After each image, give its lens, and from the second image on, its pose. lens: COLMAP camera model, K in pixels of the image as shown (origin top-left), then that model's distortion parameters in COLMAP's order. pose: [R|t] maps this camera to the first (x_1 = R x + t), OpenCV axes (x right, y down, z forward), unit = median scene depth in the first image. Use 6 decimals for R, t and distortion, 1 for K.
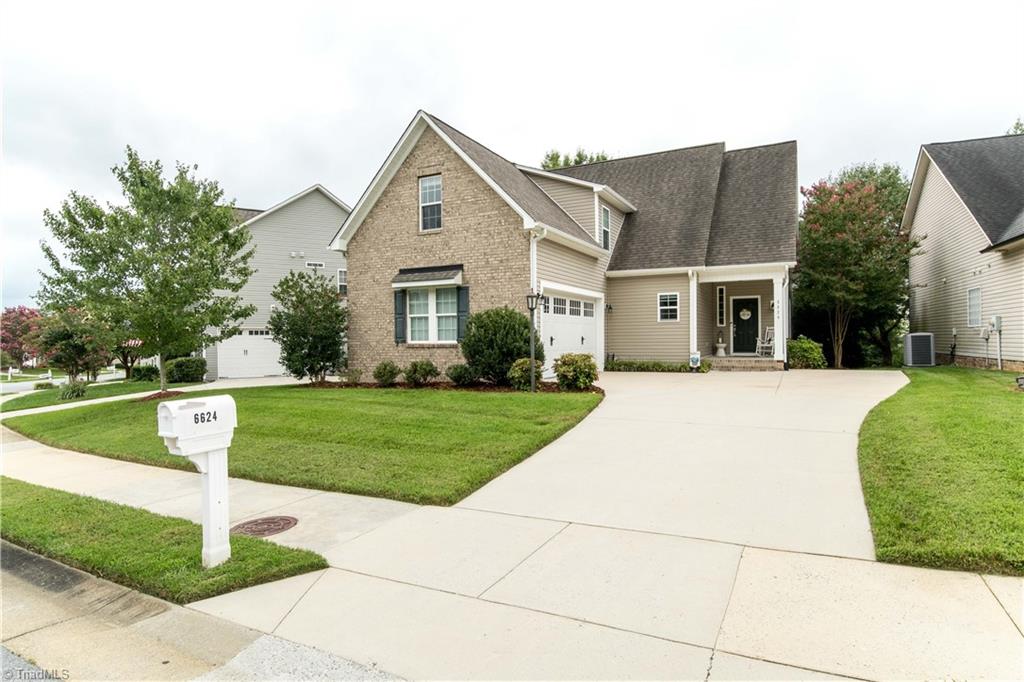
lens RADIAL K [[555.2, 0, 513.5], [0, 555.2, 341.4], [0, 0, 1]] dist [0.000025, -0.001896]
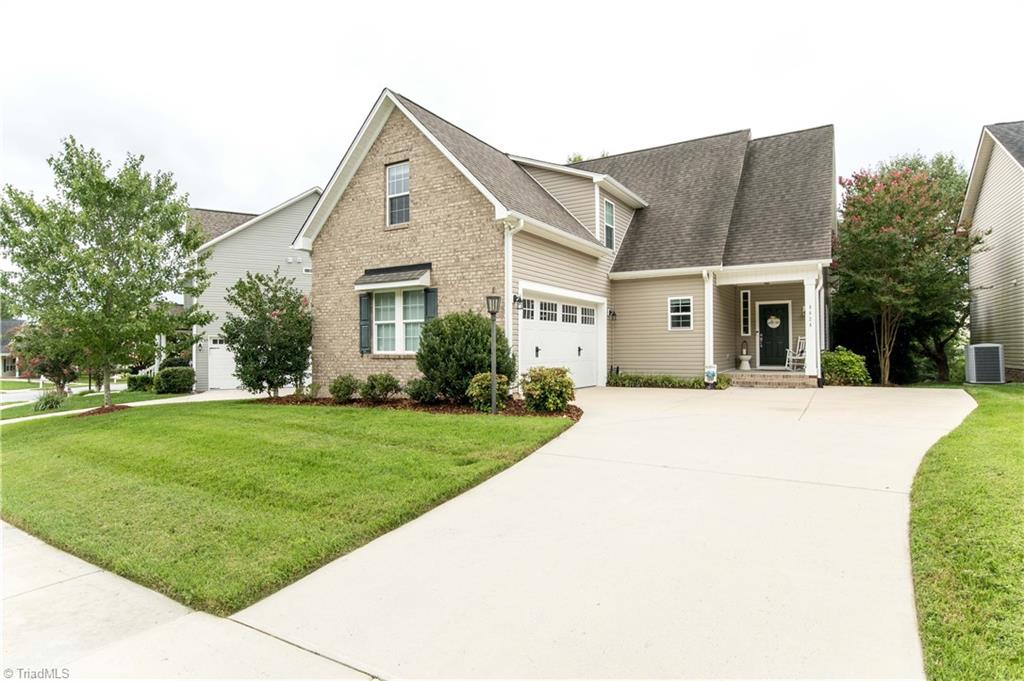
lens RADIAL K [[555.2, 0, 510.2], [0, 555.2, 341.7], [0, 0, 1]] dist [0.000025, -0.001896]
pose [[0.997730, 0.003037, -0.067272, 0.082313], [-0.004257, 0.999829, -0.018000, -0.000633], [0.067205, 0.018246, 0.997572, 0.132328]]
